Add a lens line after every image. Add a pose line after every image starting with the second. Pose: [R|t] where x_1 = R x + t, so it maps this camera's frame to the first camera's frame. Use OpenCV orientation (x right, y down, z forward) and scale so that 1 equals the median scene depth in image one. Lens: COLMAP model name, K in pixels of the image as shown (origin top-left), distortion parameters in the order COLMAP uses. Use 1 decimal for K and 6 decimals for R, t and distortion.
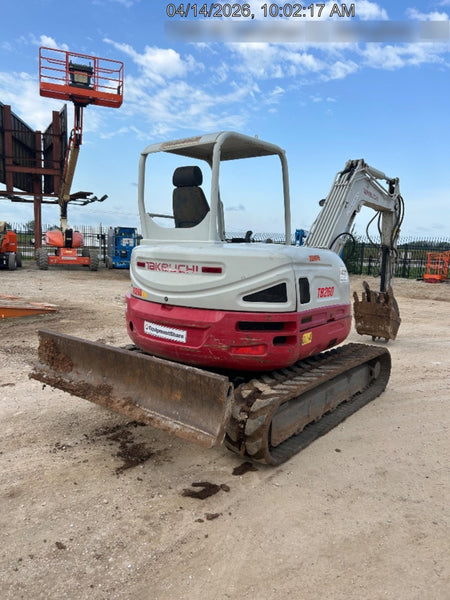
lens RADIAL K [[446.7, 0, 219.0], [0, 446.7, 302.3], [0, 0, 1]] dist [0.033049, -0.001519]
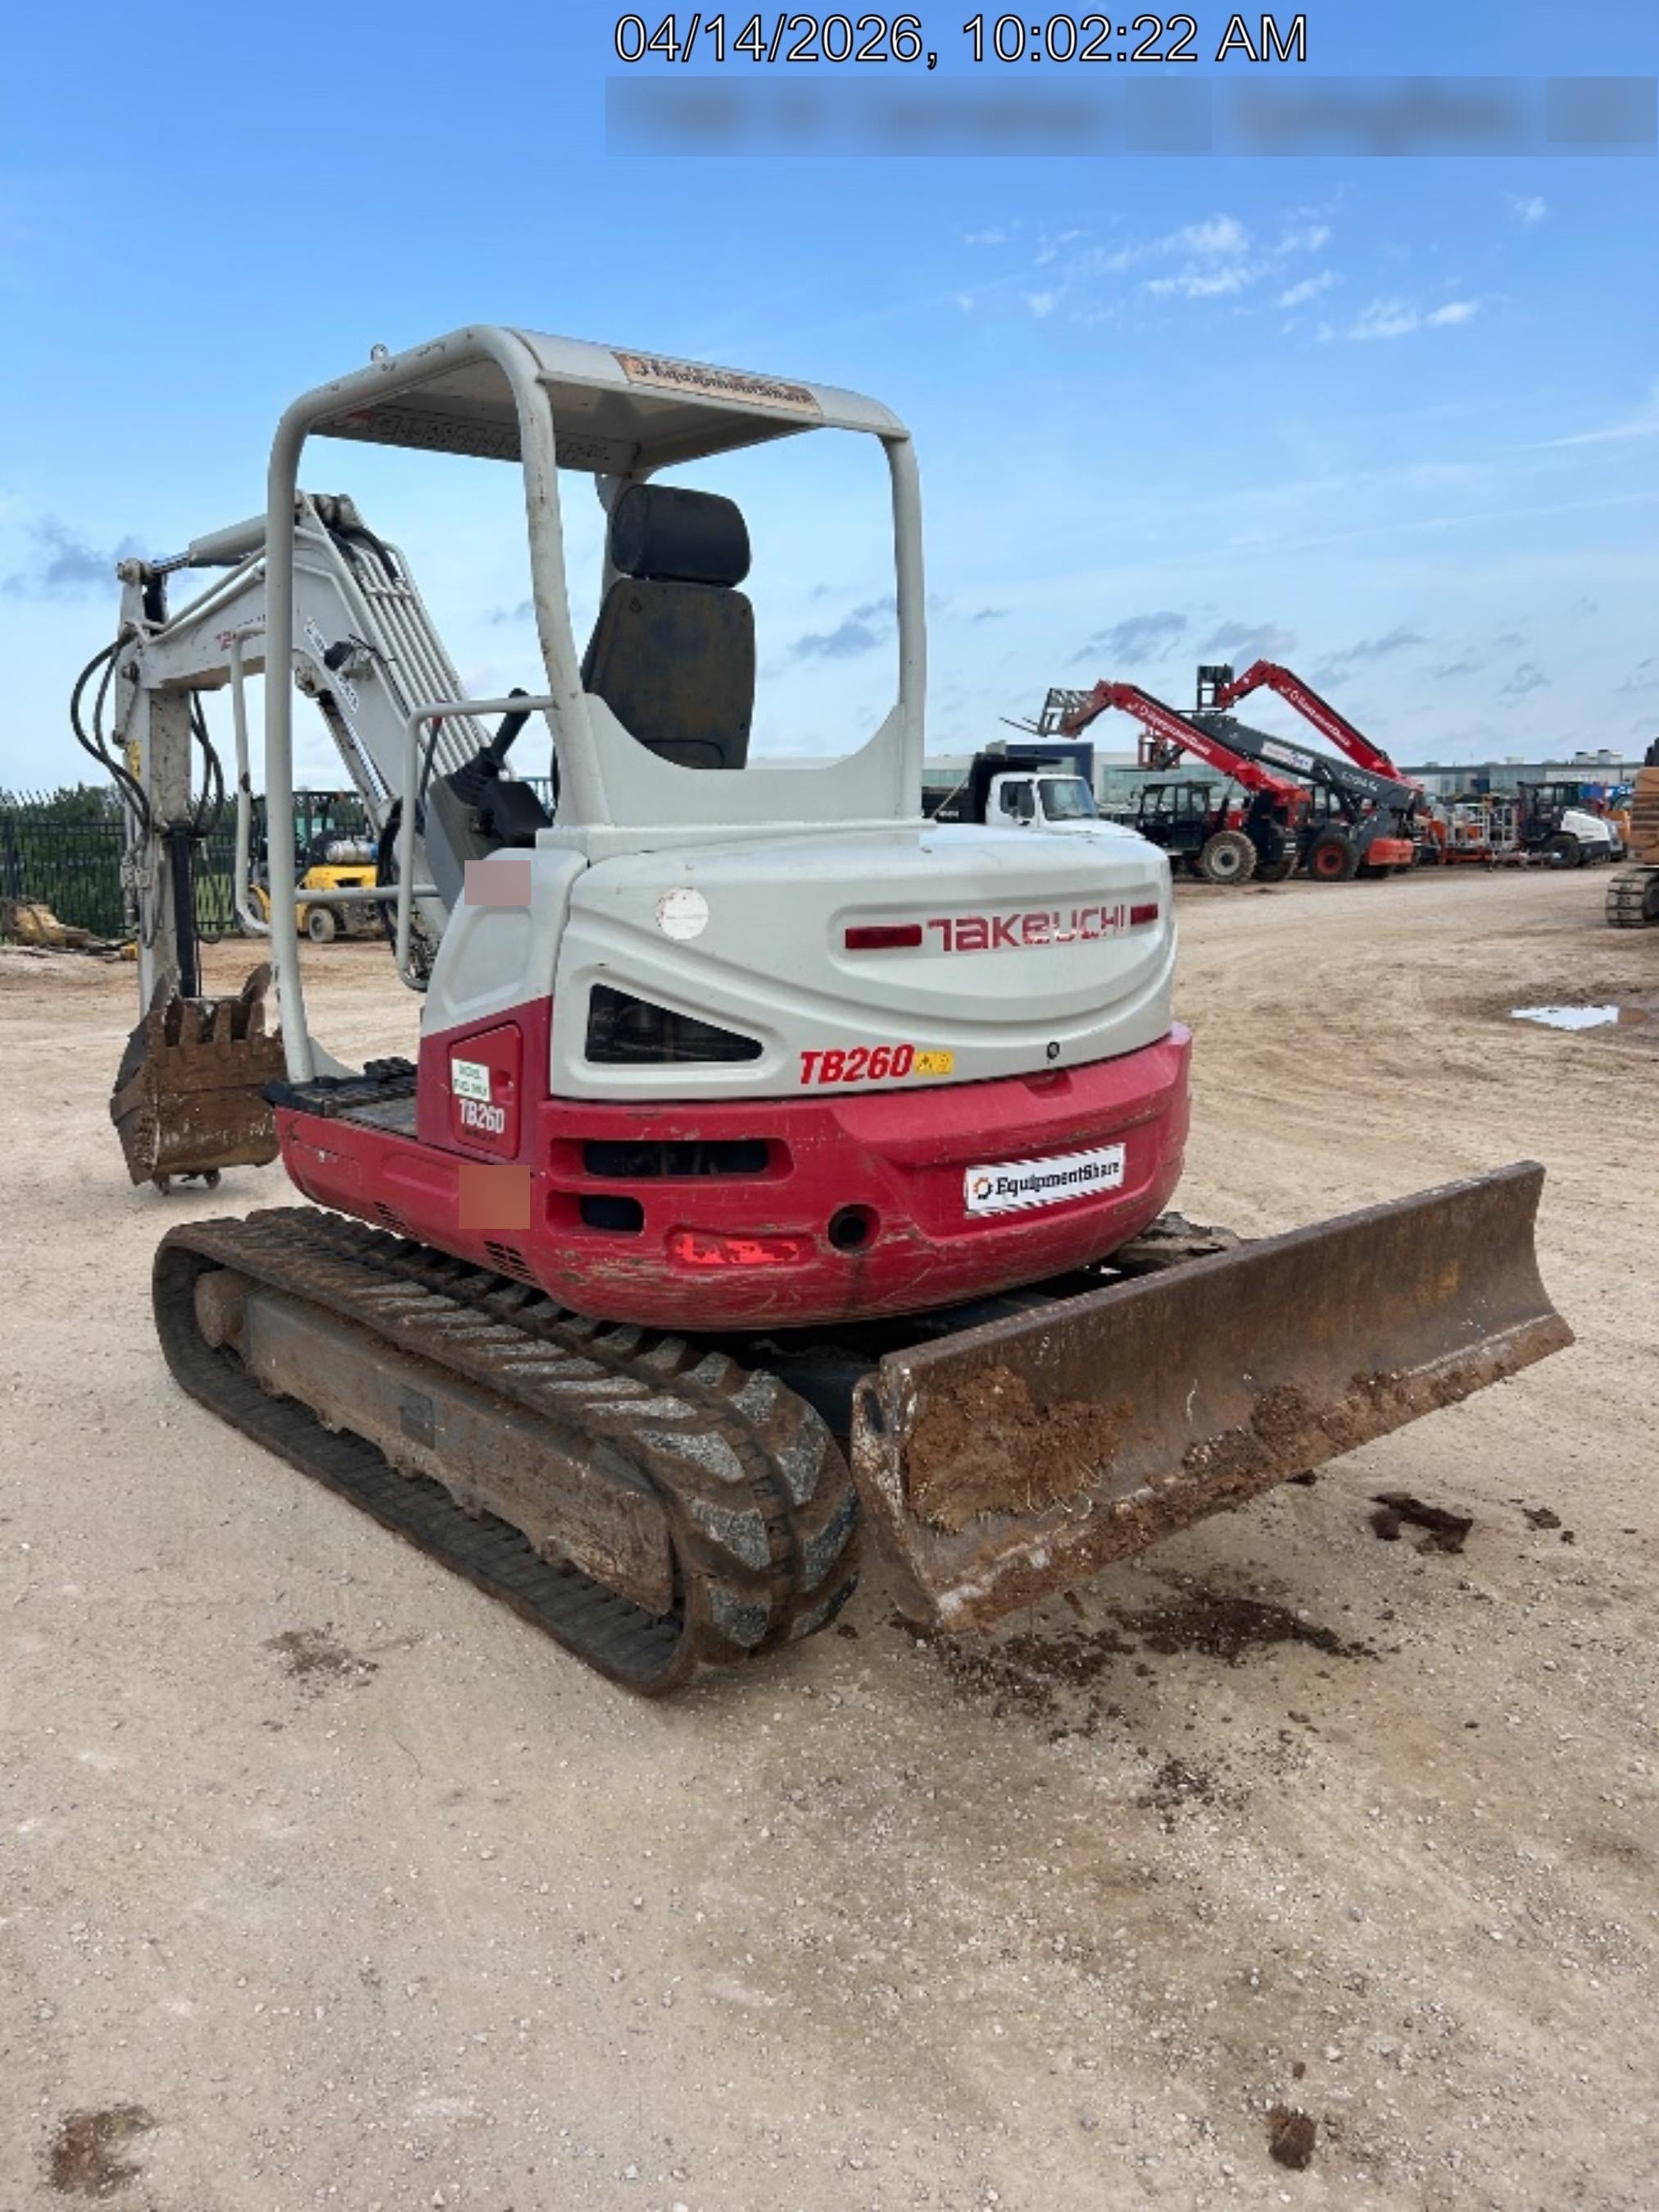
lens RADIAL K [[1662.4, 0, 829.5], [0, 1662.4, 1106.0], [0, 0, 1]] dist [0.057646, -0.003337]
pose [[0.166969, -0.202672, 0.964907, -1.078401], [0.154220, 0.971968, 0.177468, -0.167242], [-0.973826, 0.119176, 0.193545, 0.949687]]
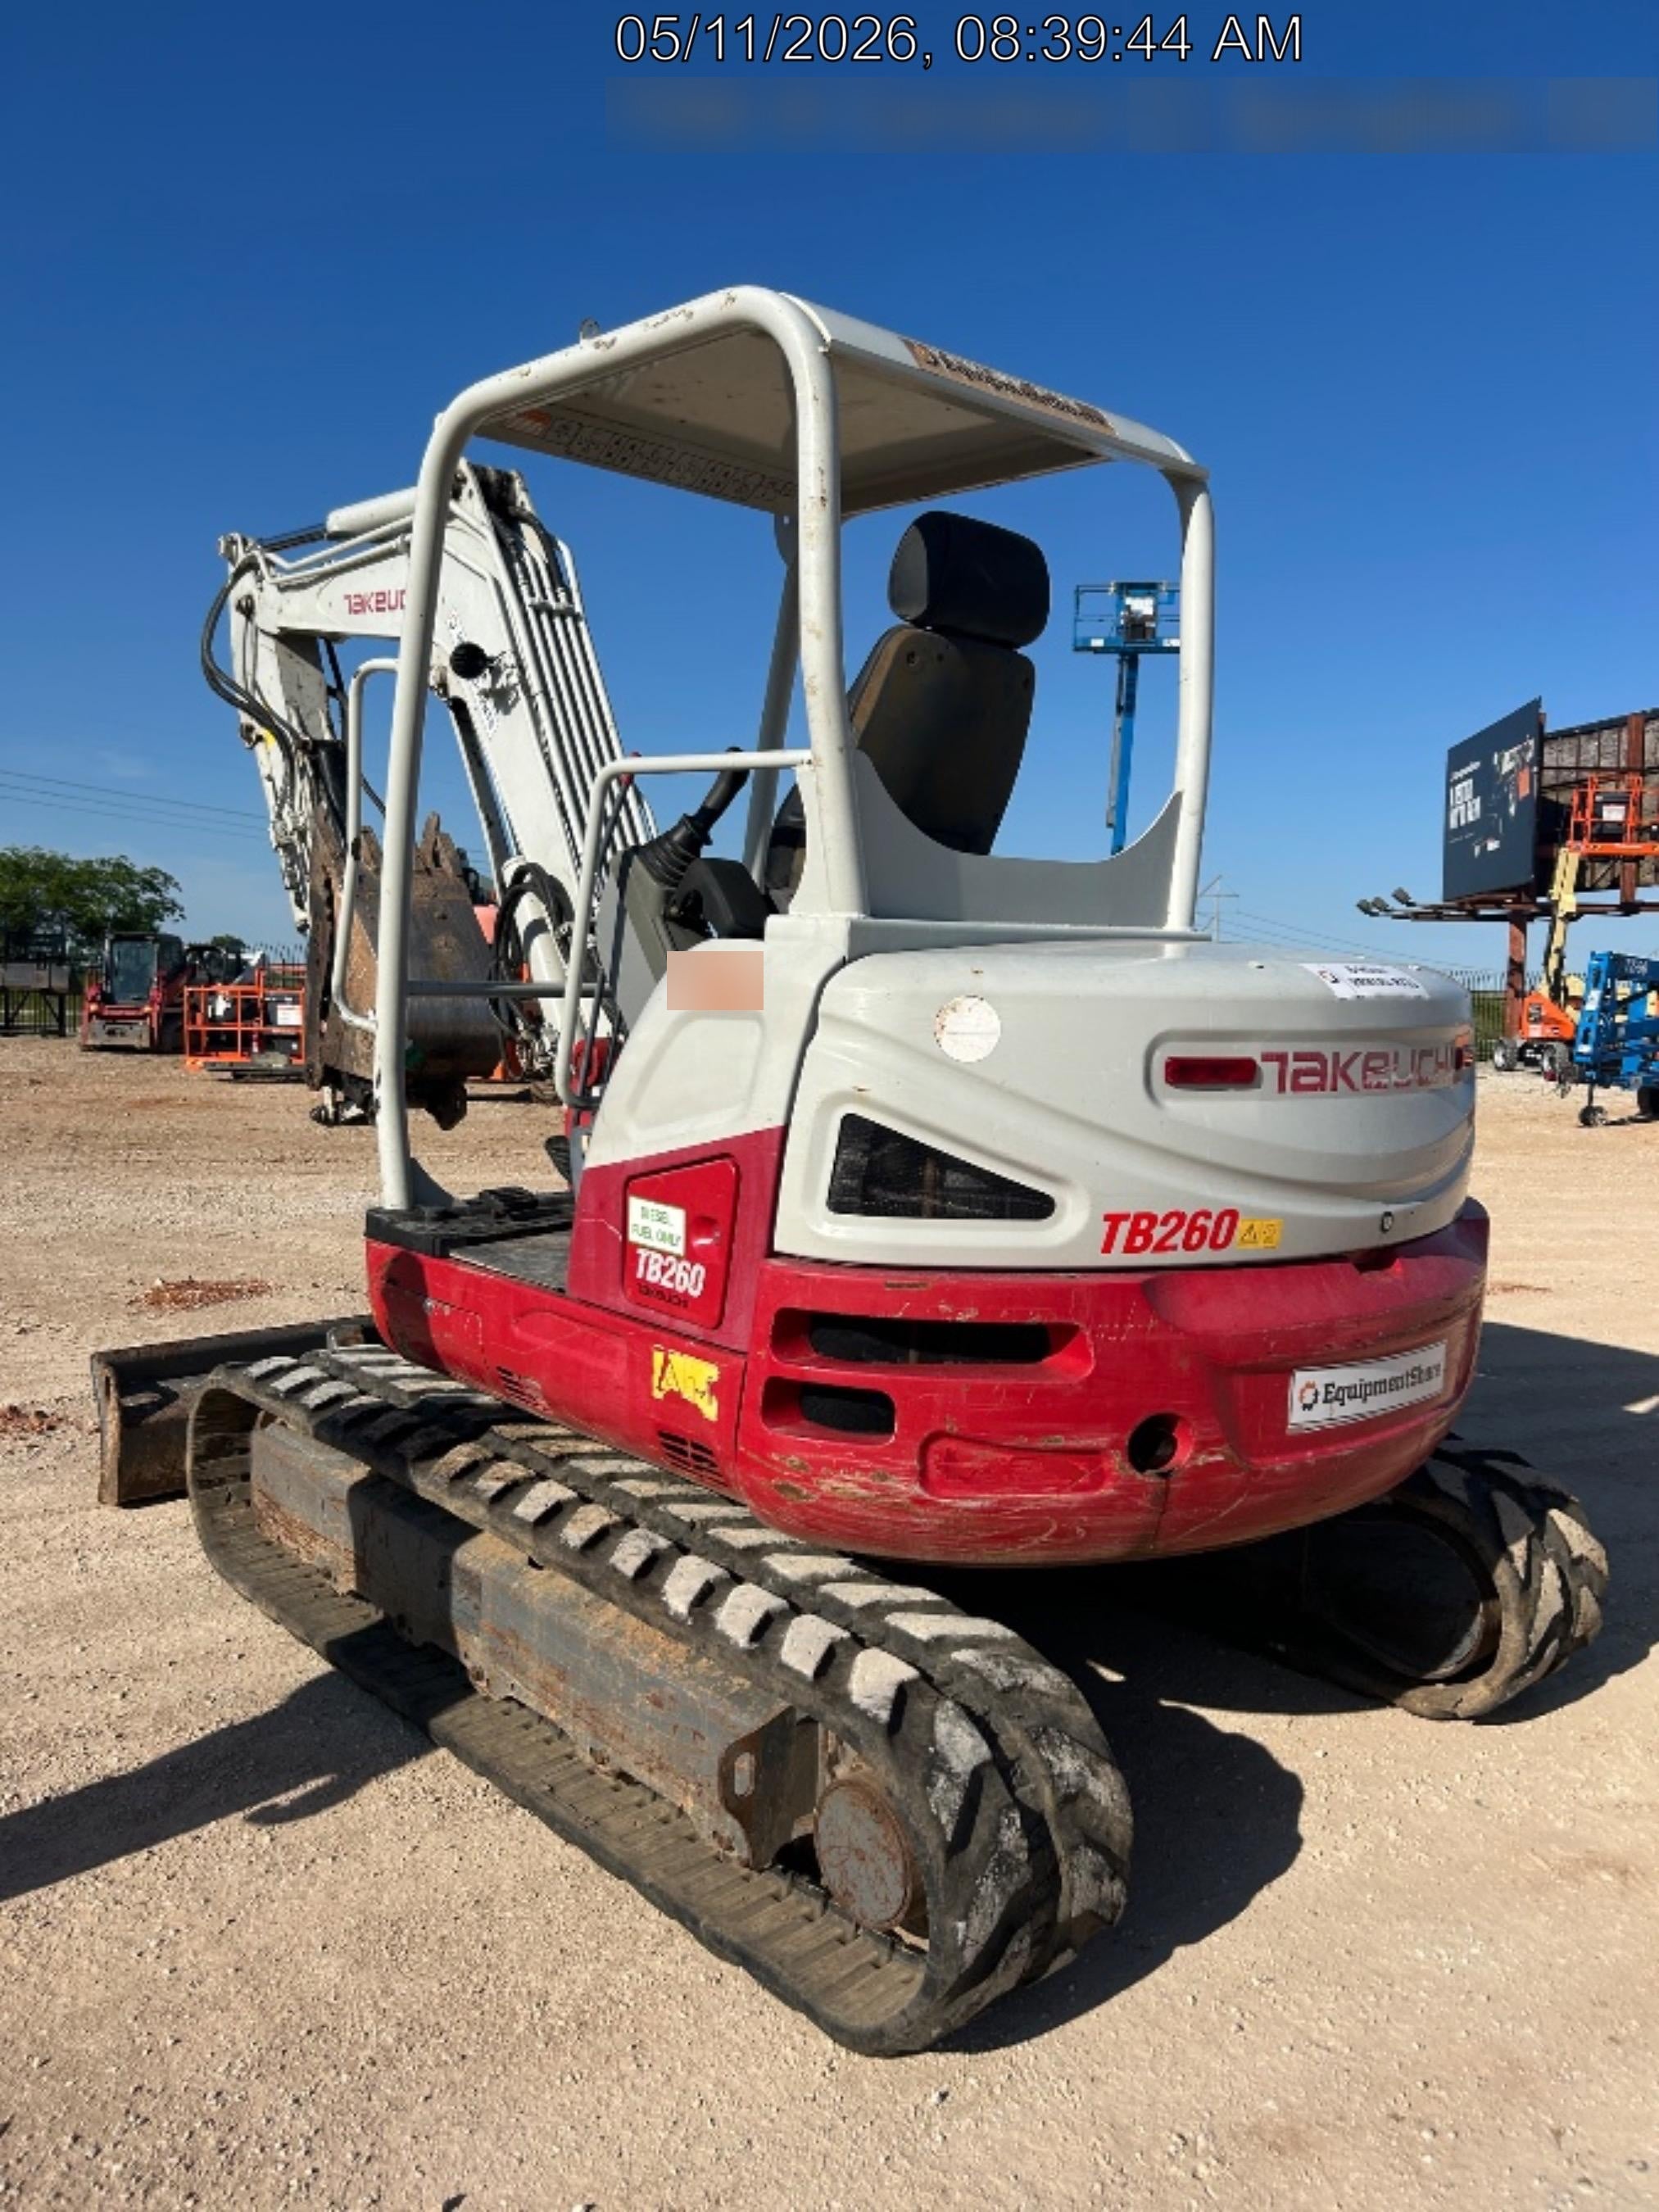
lens RADIAL K [[1646.8, 0, 807.5], [0, 1646.8, 1114.6], [0, 0, 1]] dist [0.033049, -0.001519]
pose [[0.156004, -0.126181, 0.979664, -0.902726], [0.104805, 0.988323, 0.110607, -0.169083], [-0.982181, 0.085418, 0.167407, 1.136691]]
